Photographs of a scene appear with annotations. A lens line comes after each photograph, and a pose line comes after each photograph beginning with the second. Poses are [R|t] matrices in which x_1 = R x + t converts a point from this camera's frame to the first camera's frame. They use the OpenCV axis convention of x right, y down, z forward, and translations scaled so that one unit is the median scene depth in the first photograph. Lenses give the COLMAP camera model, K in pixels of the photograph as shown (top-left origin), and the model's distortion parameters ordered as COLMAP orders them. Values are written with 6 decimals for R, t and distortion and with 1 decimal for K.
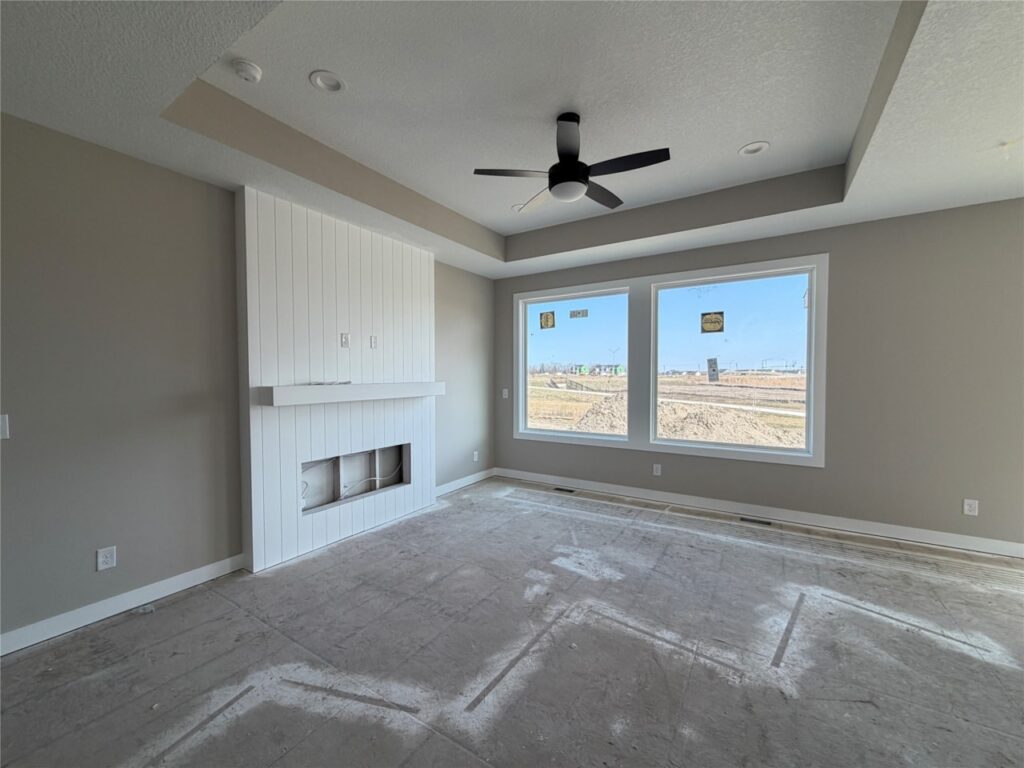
lens RADIAL K [[405.7, 0, 516.5], [0, 405.7, 386.4], [0, 0, 1]] dist [0.001745, -0.000449]
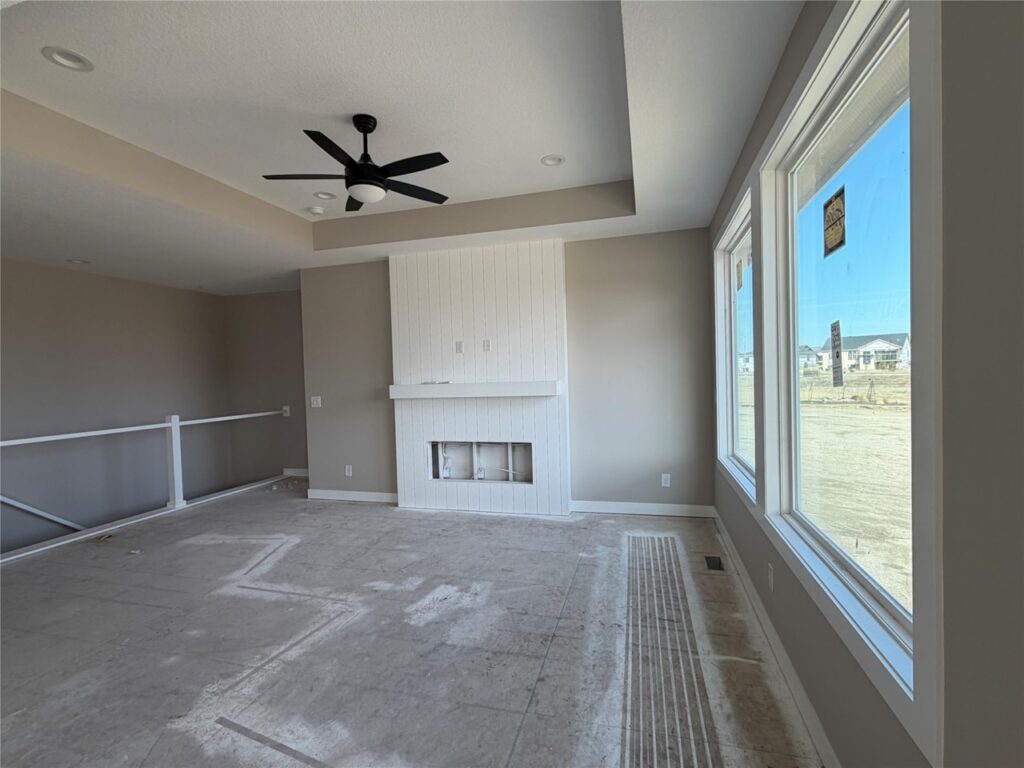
lens RADIAL K [[483.8, 0, 506.5], [0, 483.8, 382.5], [0, 0, 1]] dist [0.003608, -0.000940]
pose [[0.279273, 0.007968, -0.960179, 1.103814], [0.003990, 0.999947, 0.009459, -0.023608], [0.960203, -0.006473, 0.279226, 0.802575]]
